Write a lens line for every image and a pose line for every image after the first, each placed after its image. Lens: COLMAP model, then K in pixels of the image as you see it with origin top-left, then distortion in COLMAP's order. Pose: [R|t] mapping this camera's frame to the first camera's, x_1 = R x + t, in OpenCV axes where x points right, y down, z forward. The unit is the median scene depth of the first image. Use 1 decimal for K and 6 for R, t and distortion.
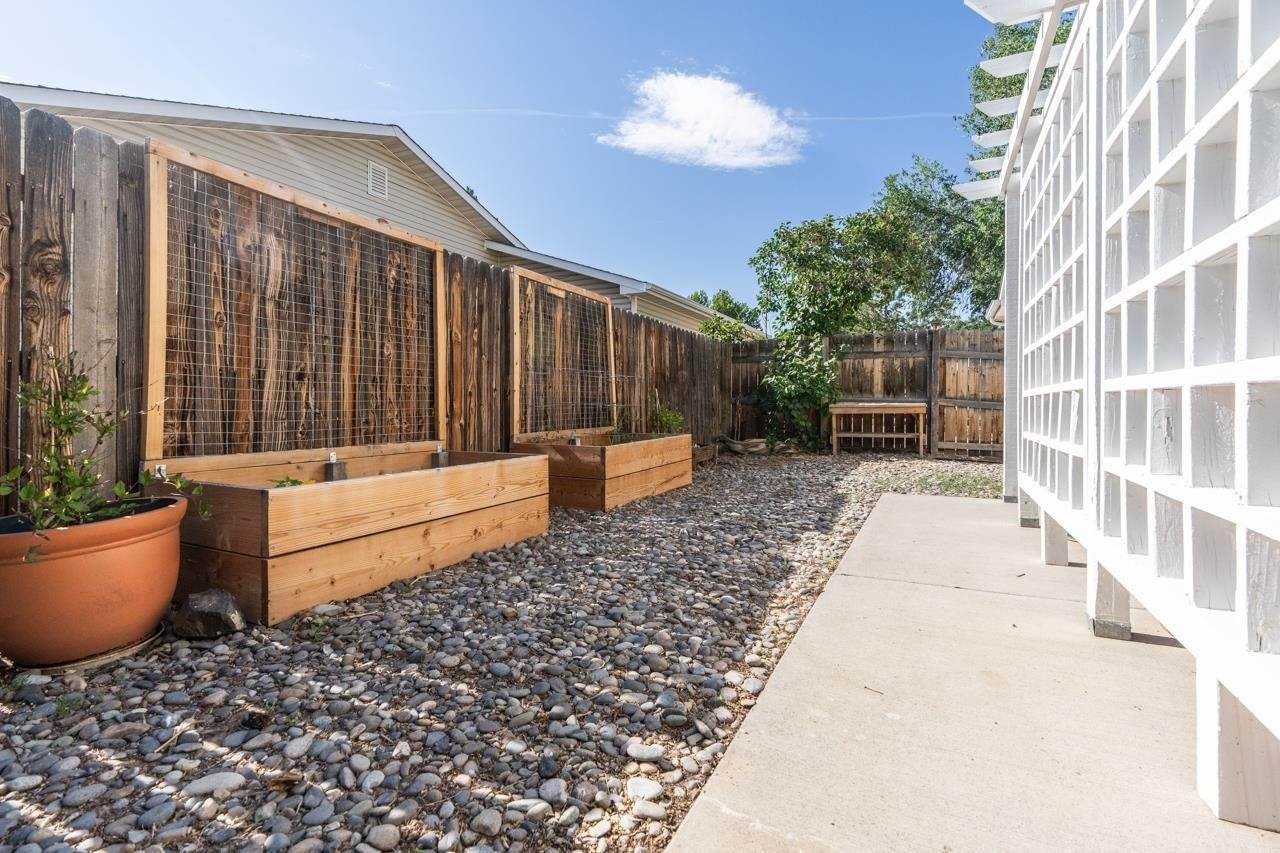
lens RADIAL K [[575.2, 0, 632.2], [0, 575.2, 402.7], [0, 0, 1]] dist [-0.000459, -0.000014]
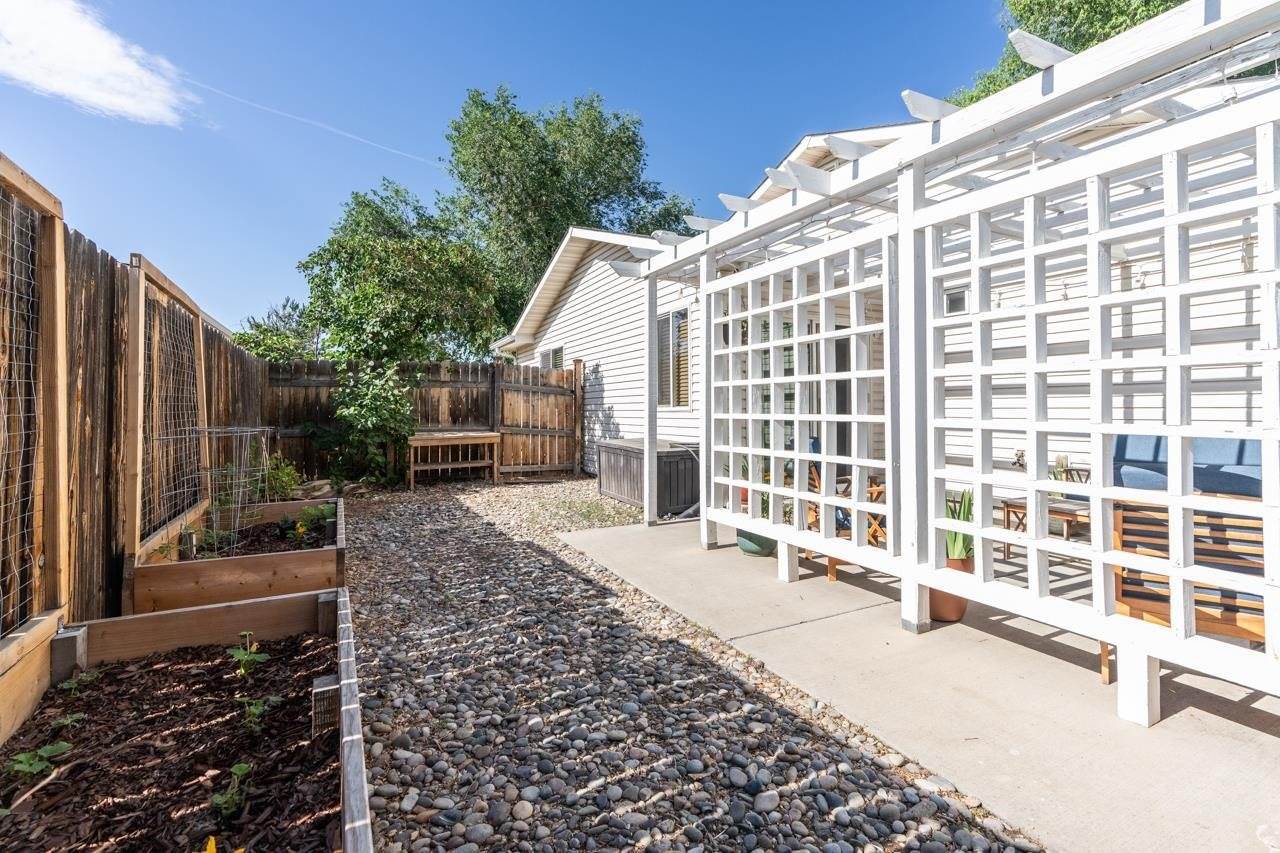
lens RADIAL K [[575.2, 0, 632.2], [0, 575.2, 402.7], [0, 0, 1]] dist [-0.000459, -0.000014]
pose [[0.604388, 0.001312, 0.796689, -0.183922], [0.006889, 0.999953, -0.006872, -0.043618], [-0.796660, 0.009642, 0.604350, 0.139324]]
